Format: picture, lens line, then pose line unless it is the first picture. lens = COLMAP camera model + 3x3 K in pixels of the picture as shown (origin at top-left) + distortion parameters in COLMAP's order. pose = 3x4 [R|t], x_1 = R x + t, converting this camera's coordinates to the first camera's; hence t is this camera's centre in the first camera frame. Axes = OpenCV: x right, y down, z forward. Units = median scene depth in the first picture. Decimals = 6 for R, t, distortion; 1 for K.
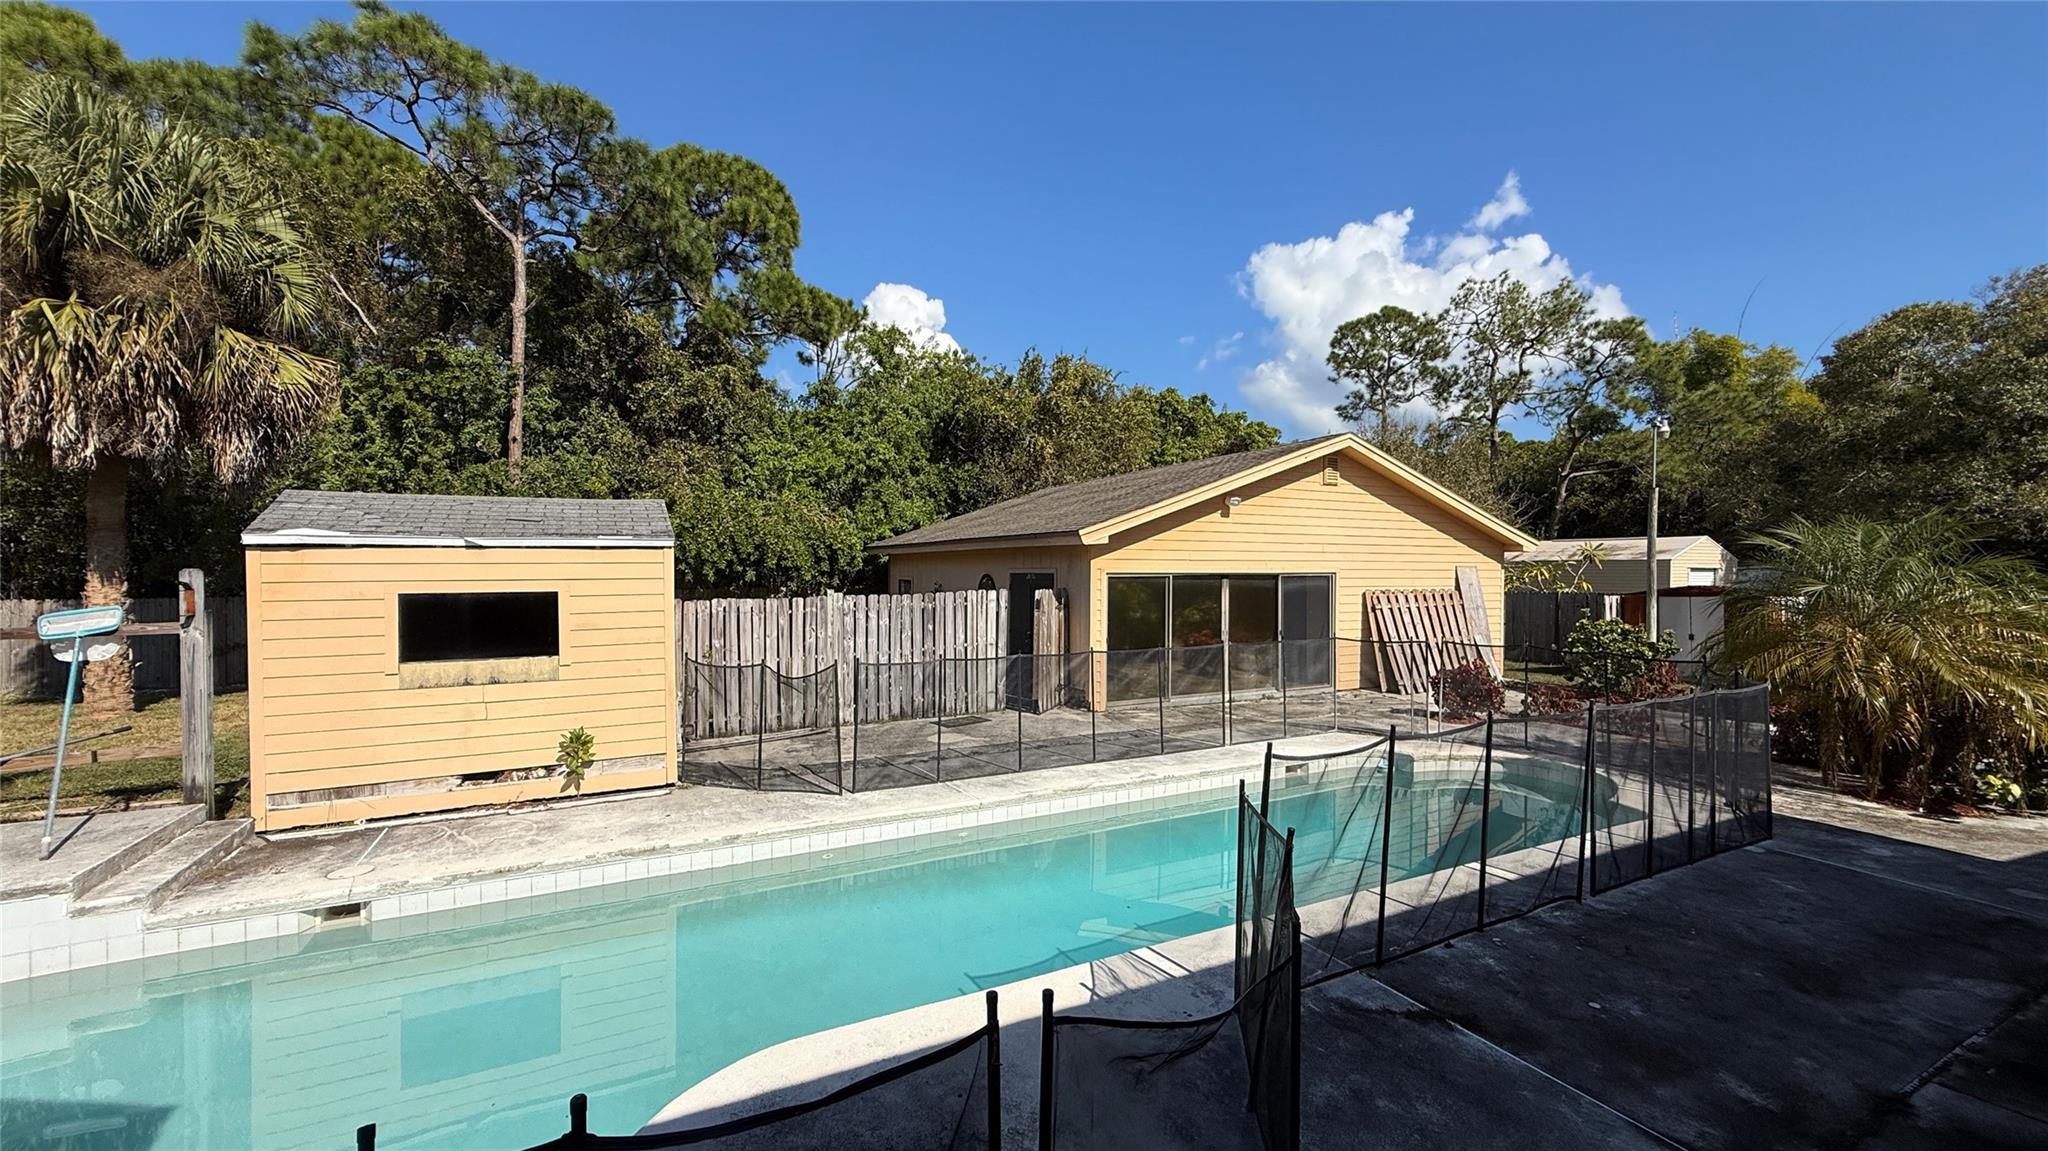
lens RADIAL K [[812.3, 0, 1024.8], [0, 812.3, 580.8], [0, 0, 1]] dist [-0.001183, 0.000342]
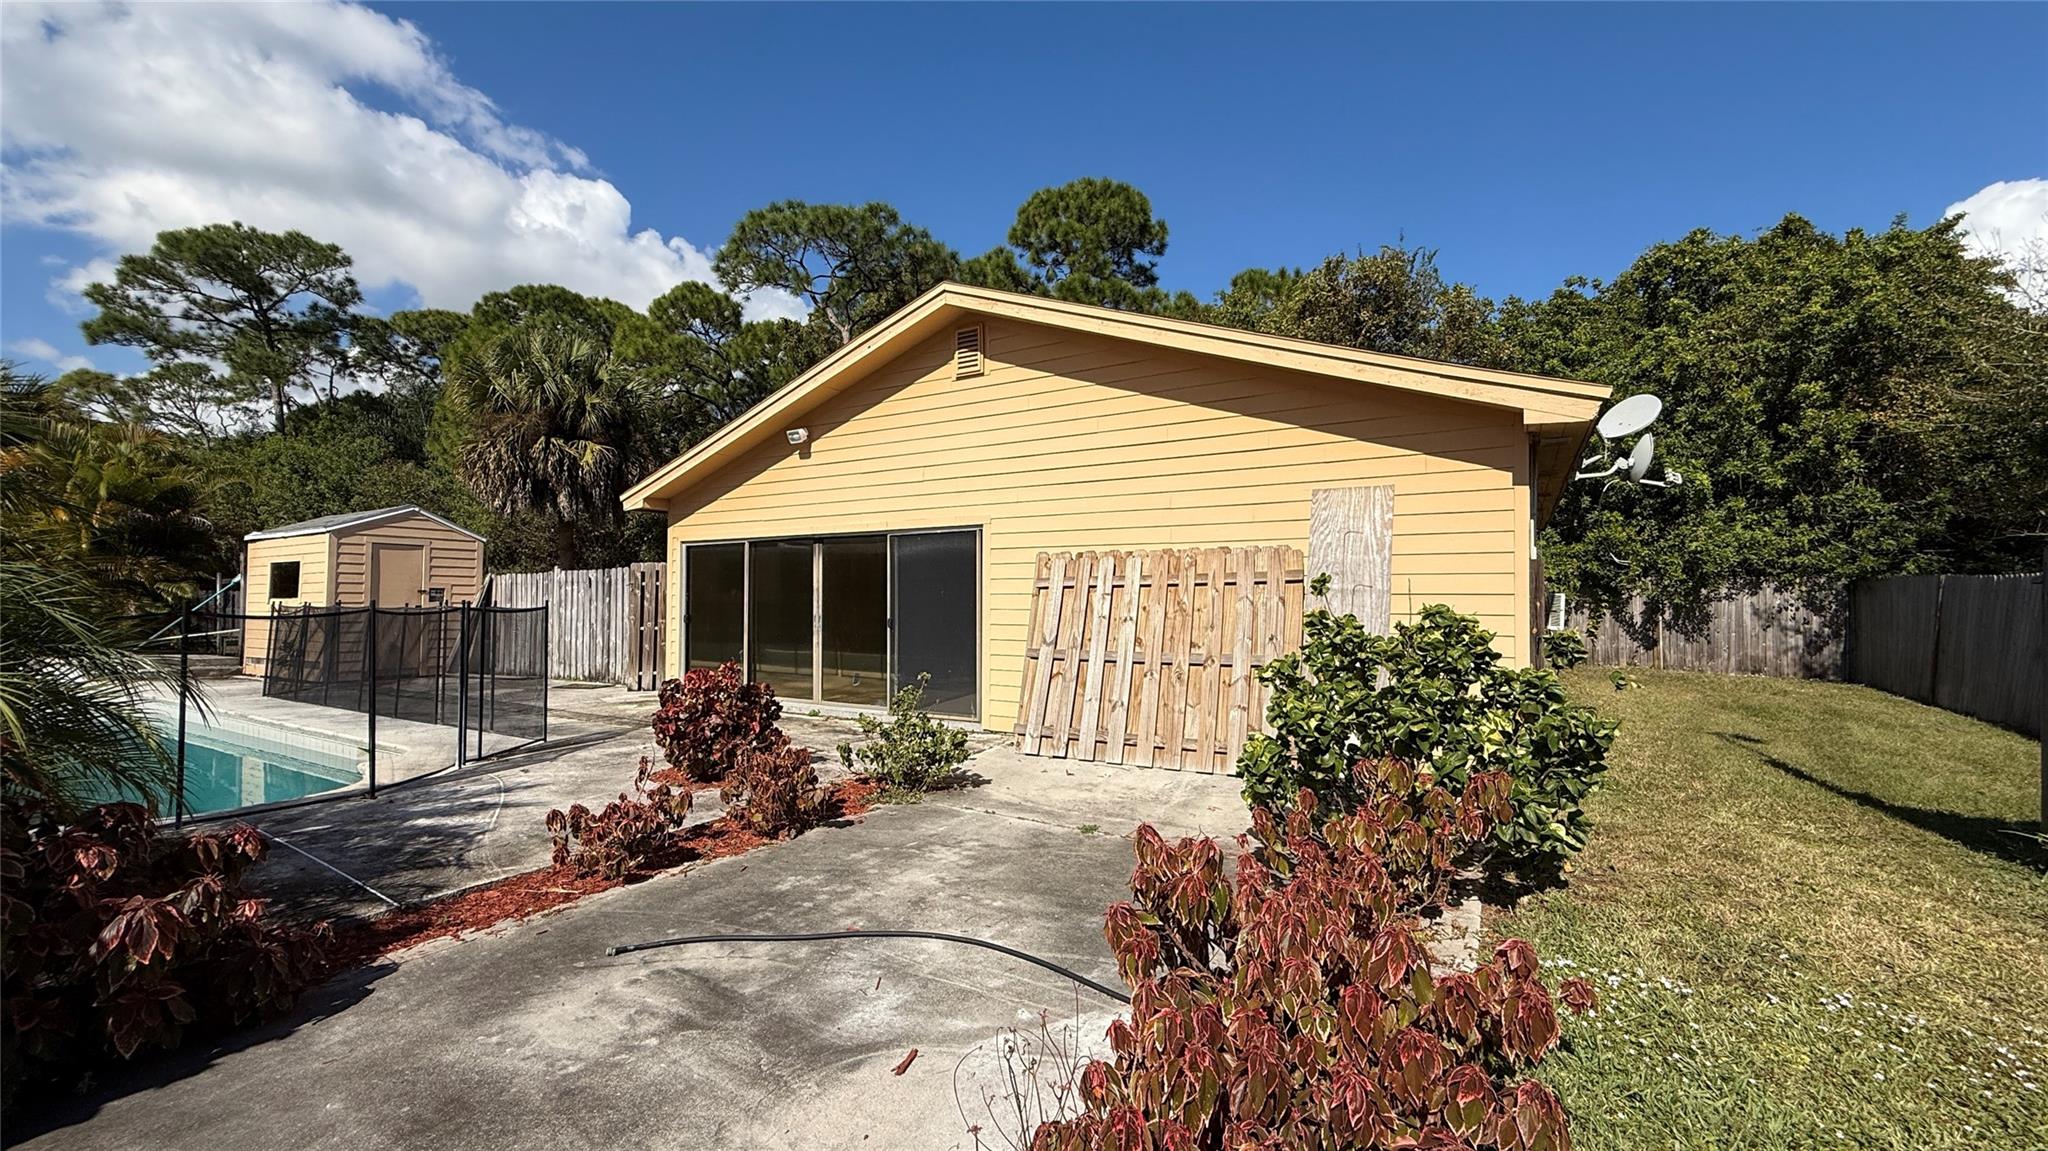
lens RADIAL K [[812.3, 0, 1024.8], [0, 812.3, 580.8], [0, 0, 1]] dist [-0.001183, 0.000342]
pose [[0.536648, -0.016203, -0.843650, 0.963923], [-0.004852, 0.999740, -0.022287, 0.046332], [0.843792, 0.016054, 0.536430, 0.777310]]
